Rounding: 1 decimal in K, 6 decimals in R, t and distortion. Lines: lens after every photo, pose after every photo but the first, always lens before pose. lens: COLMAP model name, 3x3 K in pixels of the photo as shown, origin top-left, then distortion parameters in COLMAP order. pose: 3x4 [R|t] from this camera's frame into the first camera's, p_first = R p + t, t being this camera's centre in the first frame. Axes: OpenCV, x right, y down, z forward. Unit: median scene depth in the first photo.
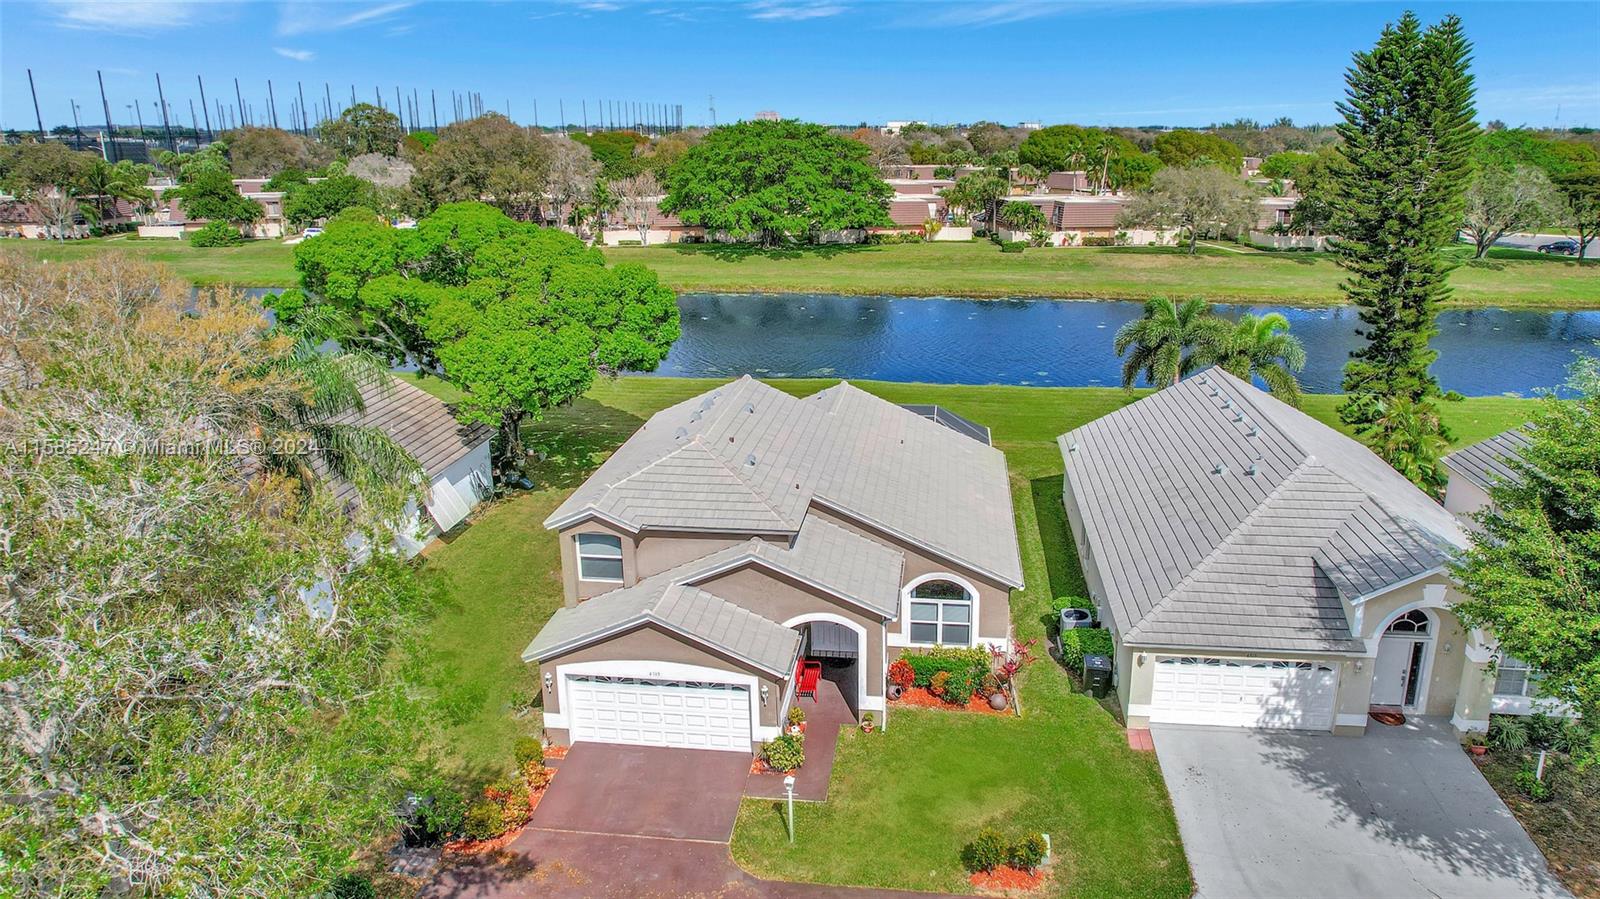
lens RADIAL K [[1022.6, 0, 812.3], [0, 1022.6, 453.7], [0, 0, 1]] dist [-0.067041, 0.058488]
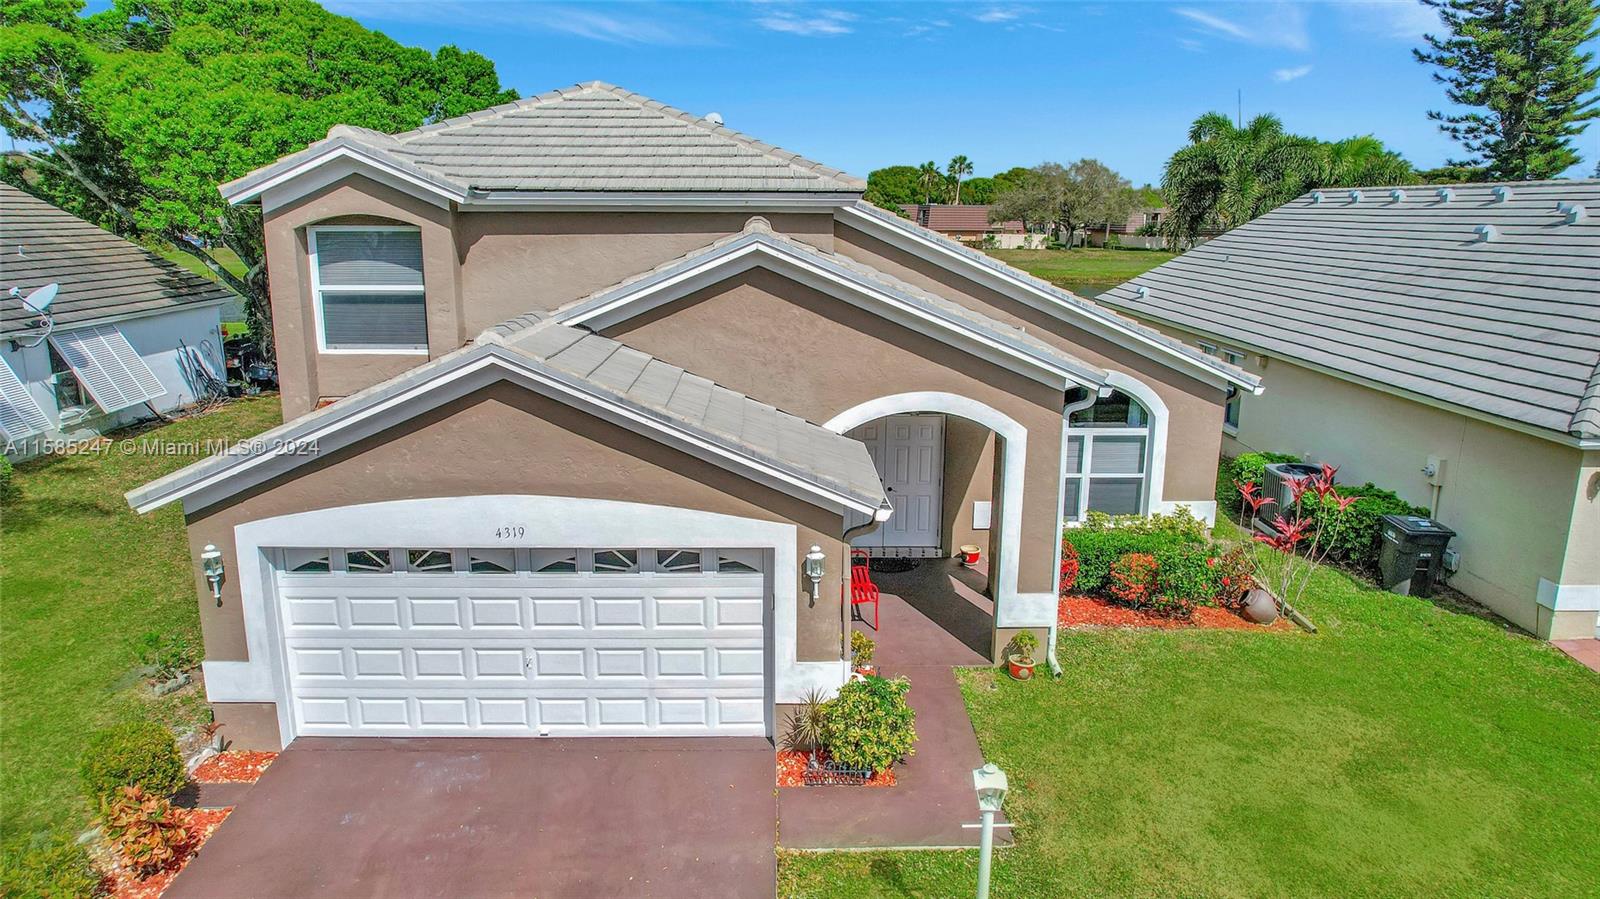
lens RADIAL K [[1022.6, 0, 812.3], [0, 1022.6, 453.7], [0, 0, 1]] dist [-0.067041, 0.058488]
pose [[0.987270, -0.012211, 0.158585, -0.101397], [0.020058, 0.998647, -0.047971, 0.201070], [-0.157785, 0.050541, 0.986179, 0.596450]]
